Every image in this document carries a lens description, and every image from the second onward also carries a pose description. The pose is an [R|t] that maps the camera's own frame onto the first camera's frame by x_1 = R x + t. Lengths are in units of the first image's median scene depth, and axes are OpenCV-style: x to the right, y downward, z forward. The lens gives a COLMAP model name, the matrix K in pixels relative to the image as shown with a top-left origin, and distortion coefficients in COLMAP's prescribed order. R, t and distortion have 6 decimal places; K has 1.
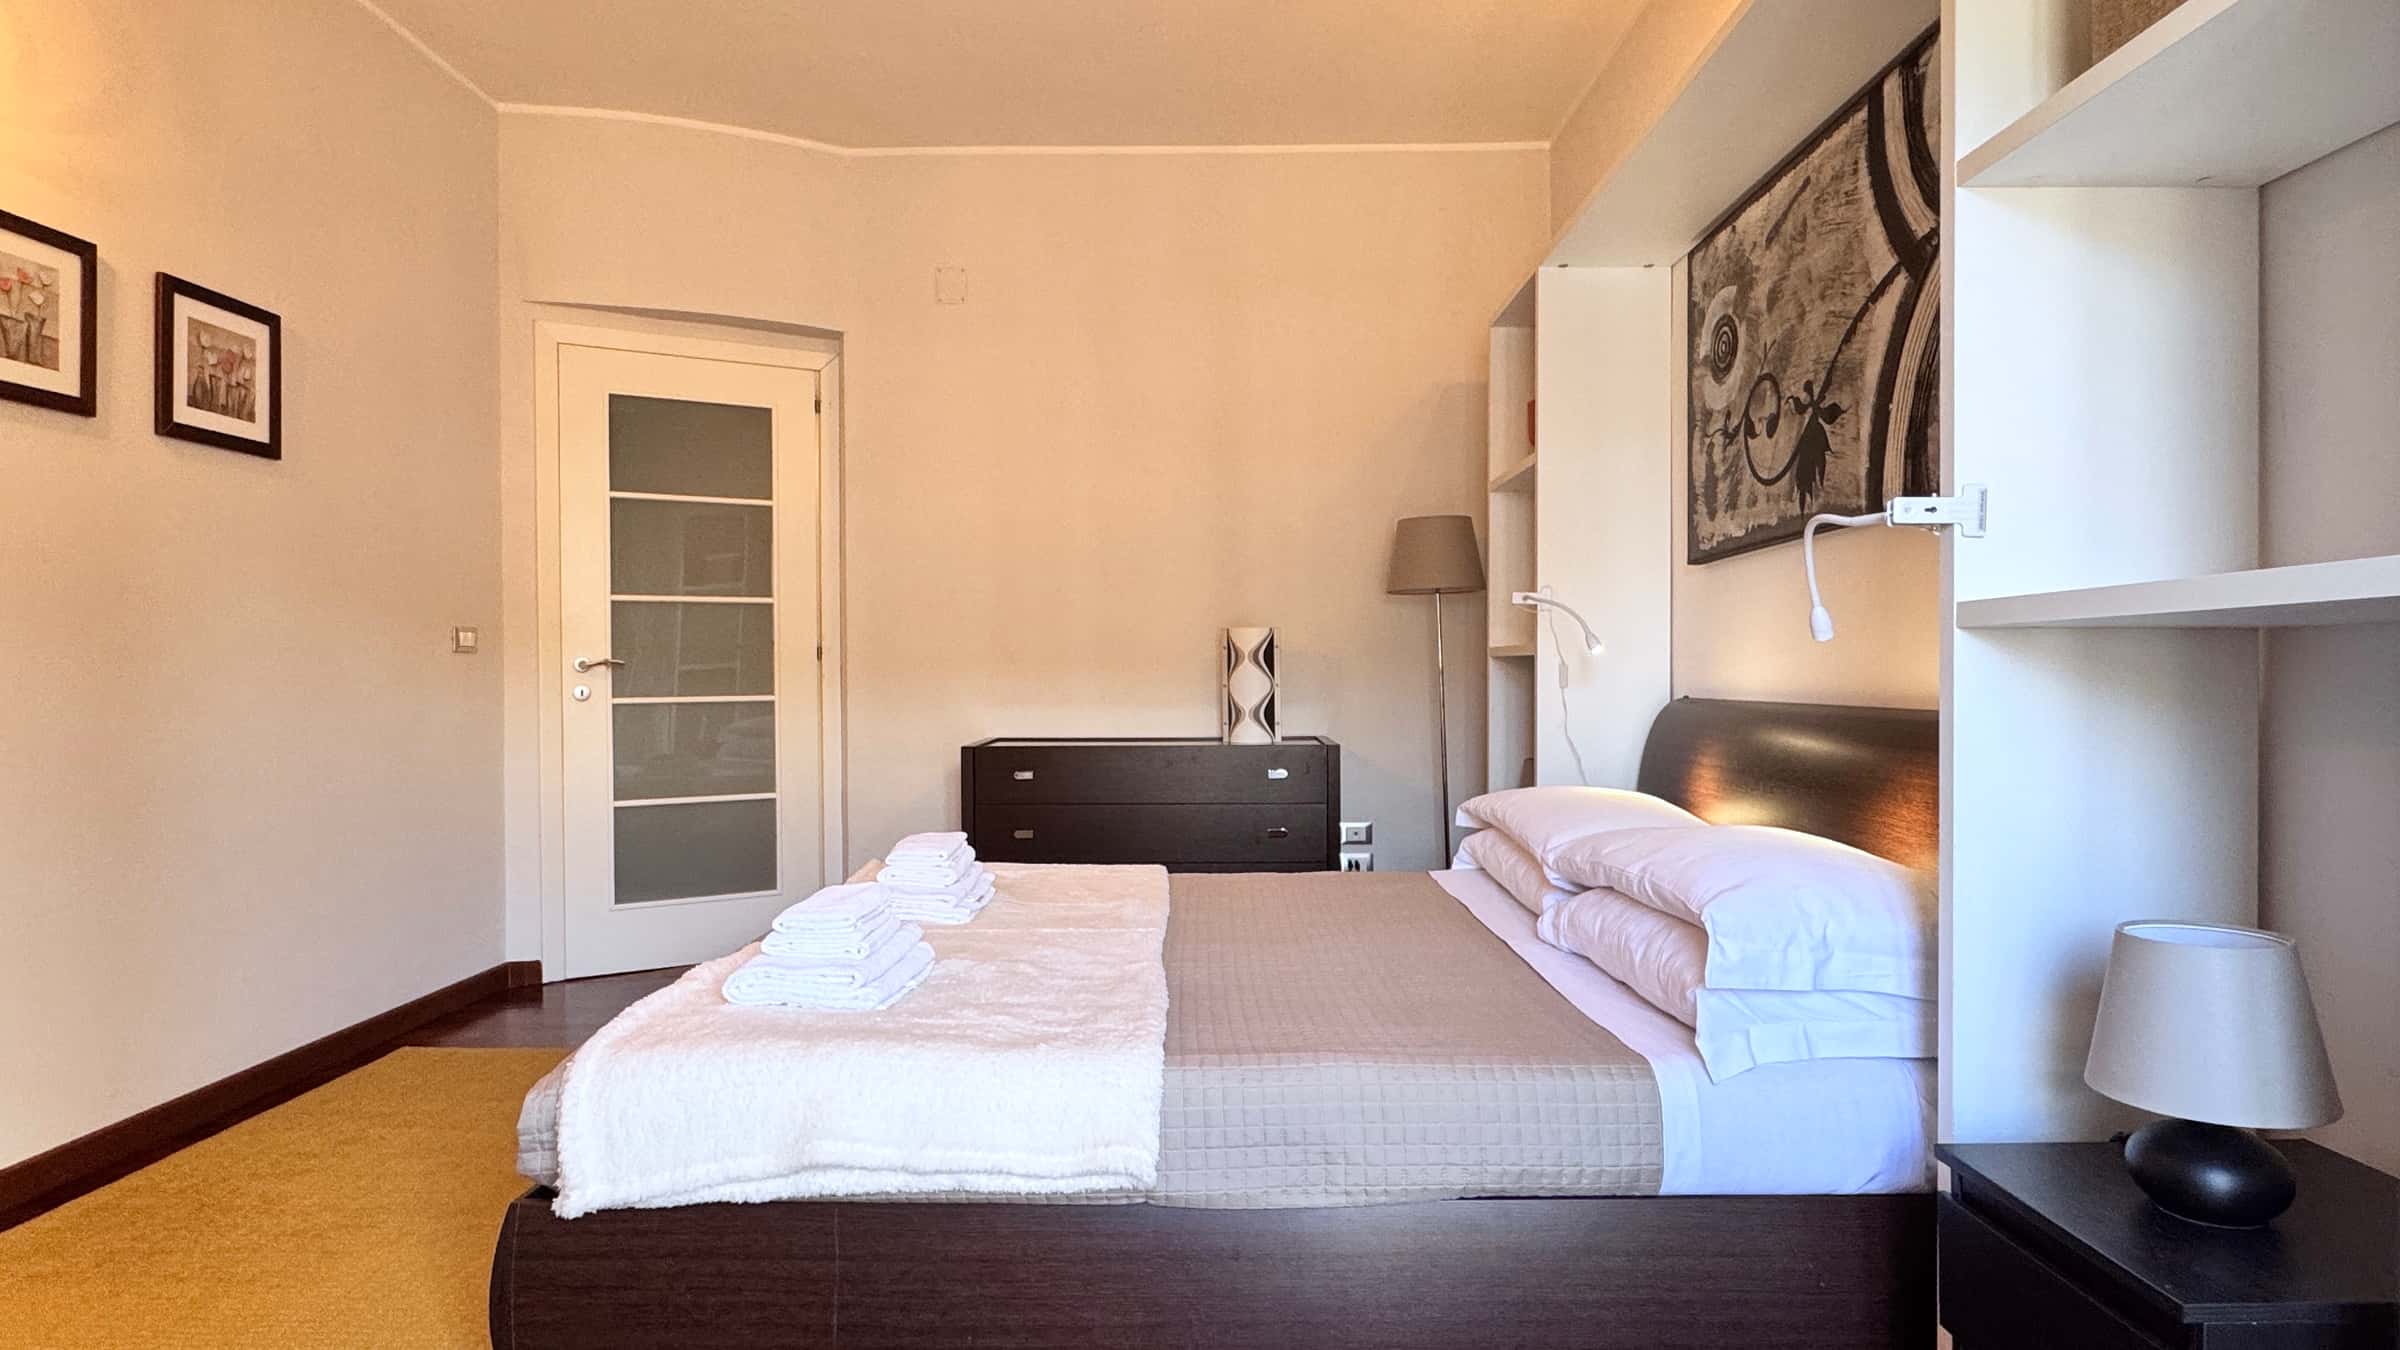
lens RADIAL K [[1257.1, 0, 1200.9], [0, 1257.1, 671.6], [0, 0, 1]] dist [0.001713, 0.000268]
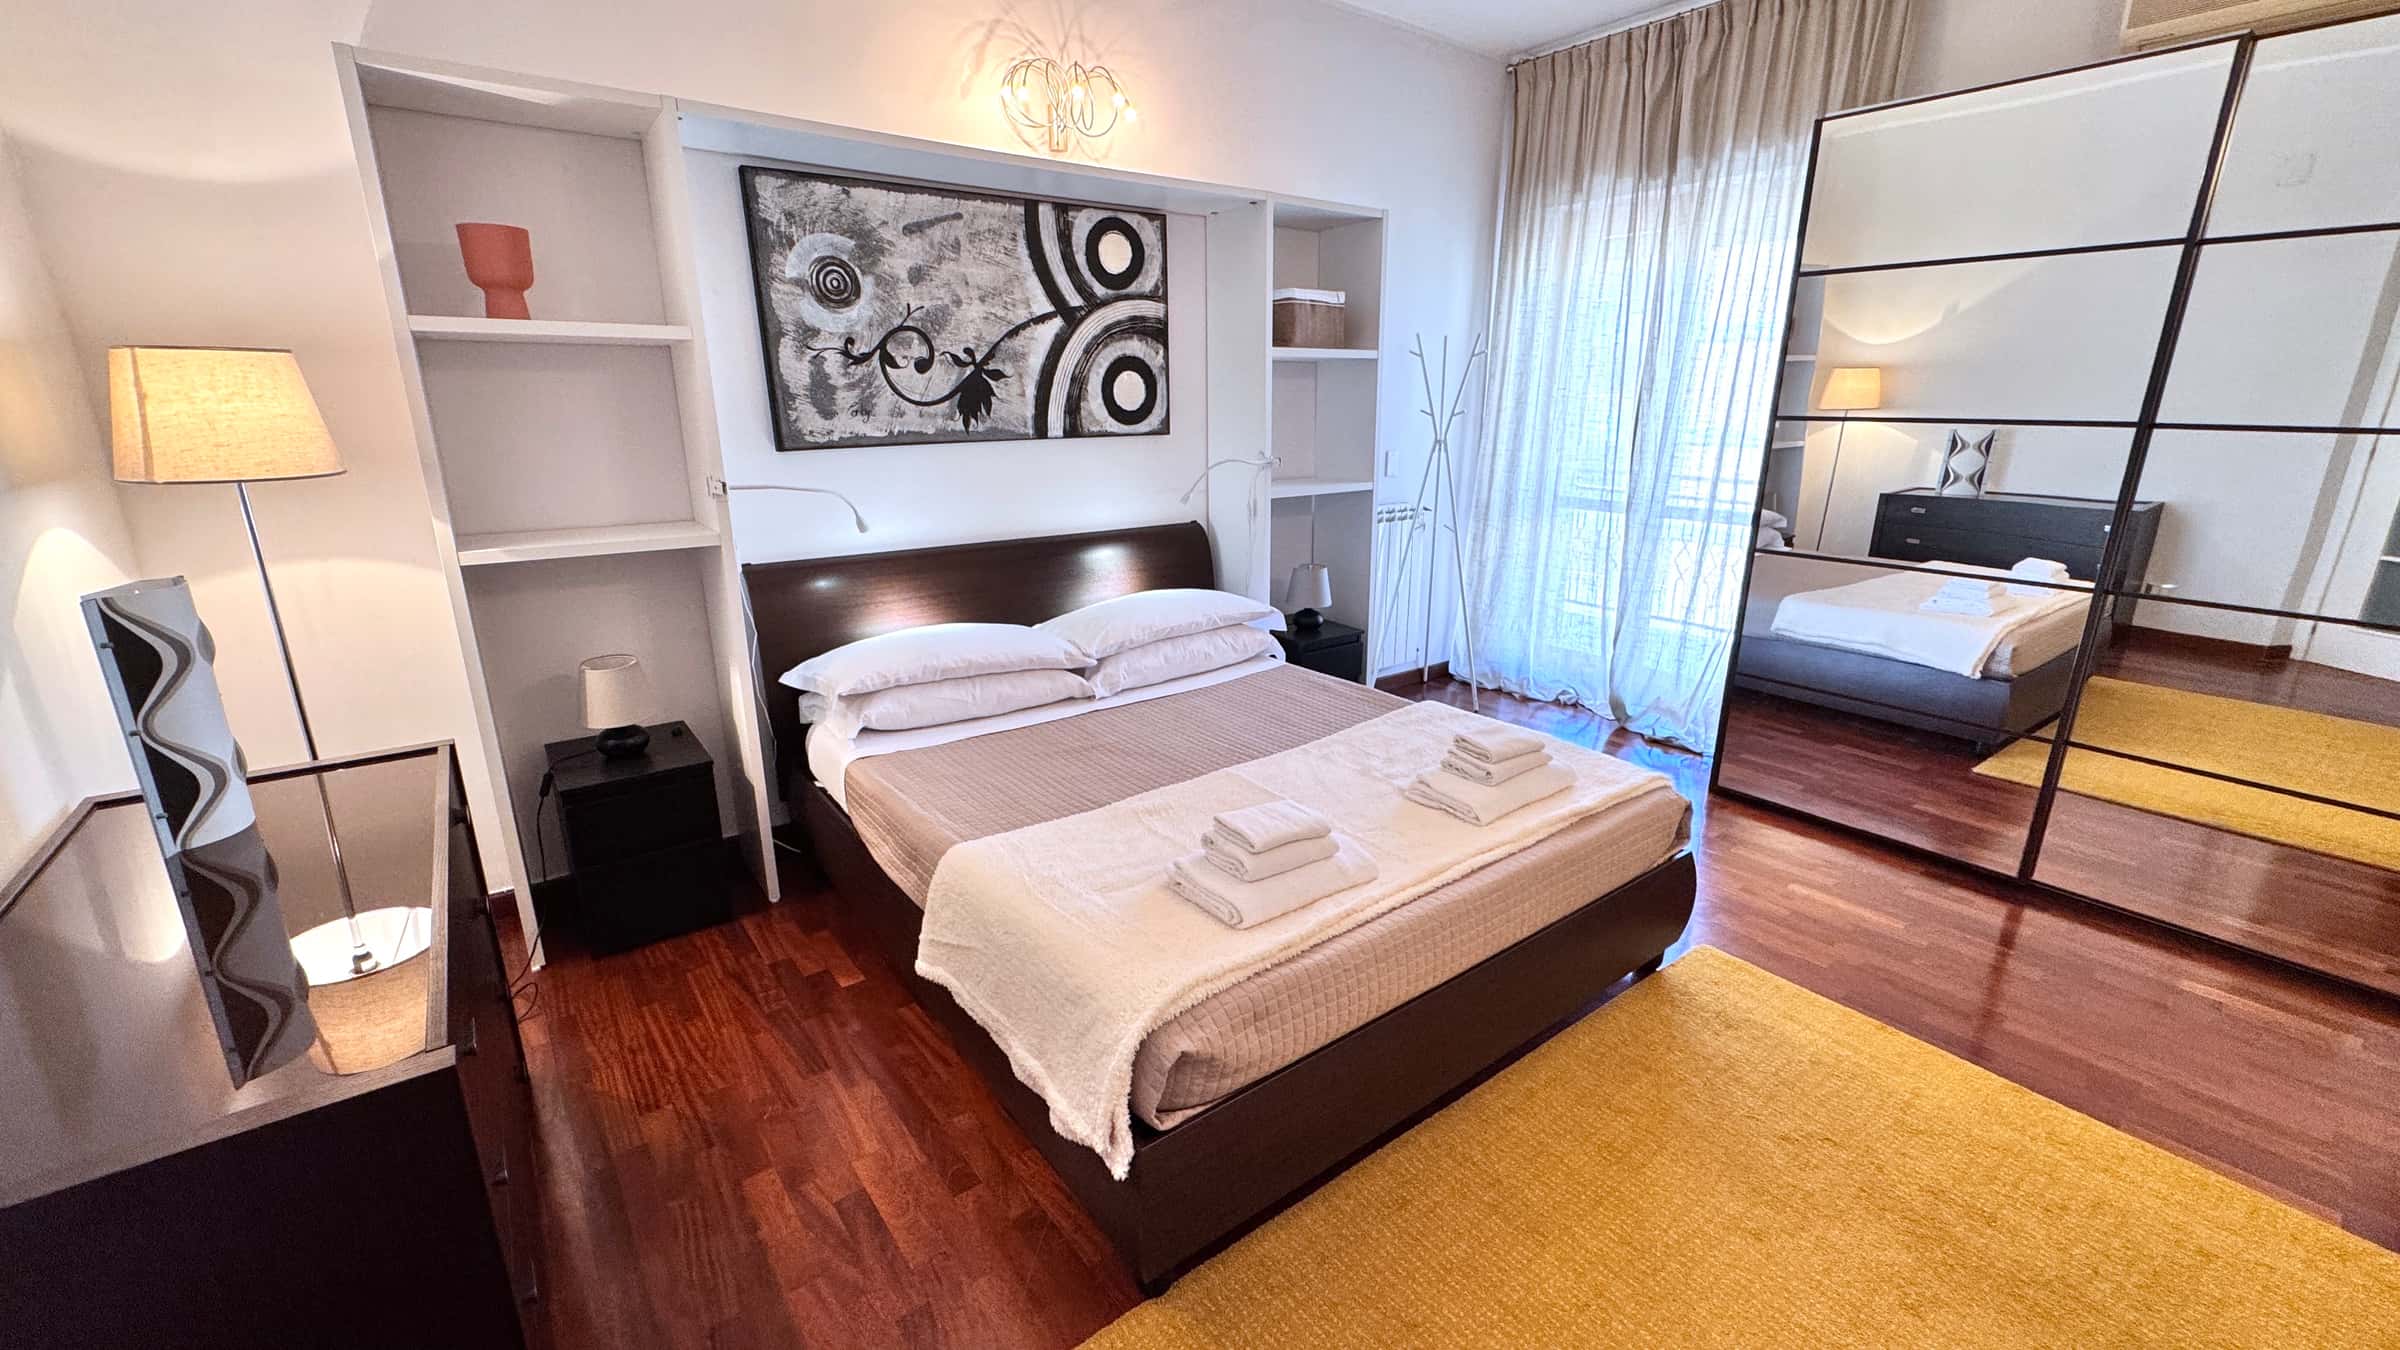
lens RADIAL K [[964.3, 0, 1197.7], [0, 964.3, 670.1], [0, 0, 1]] dist [-0.003843, 0.001425]
pose [[-0.601625, -0.216294, 0.768937, -0.718666], [0.002045, 0.962221, 0.272262, -0.158304], [-0.798776, 0.165372, -0.578453, 1.472317]]
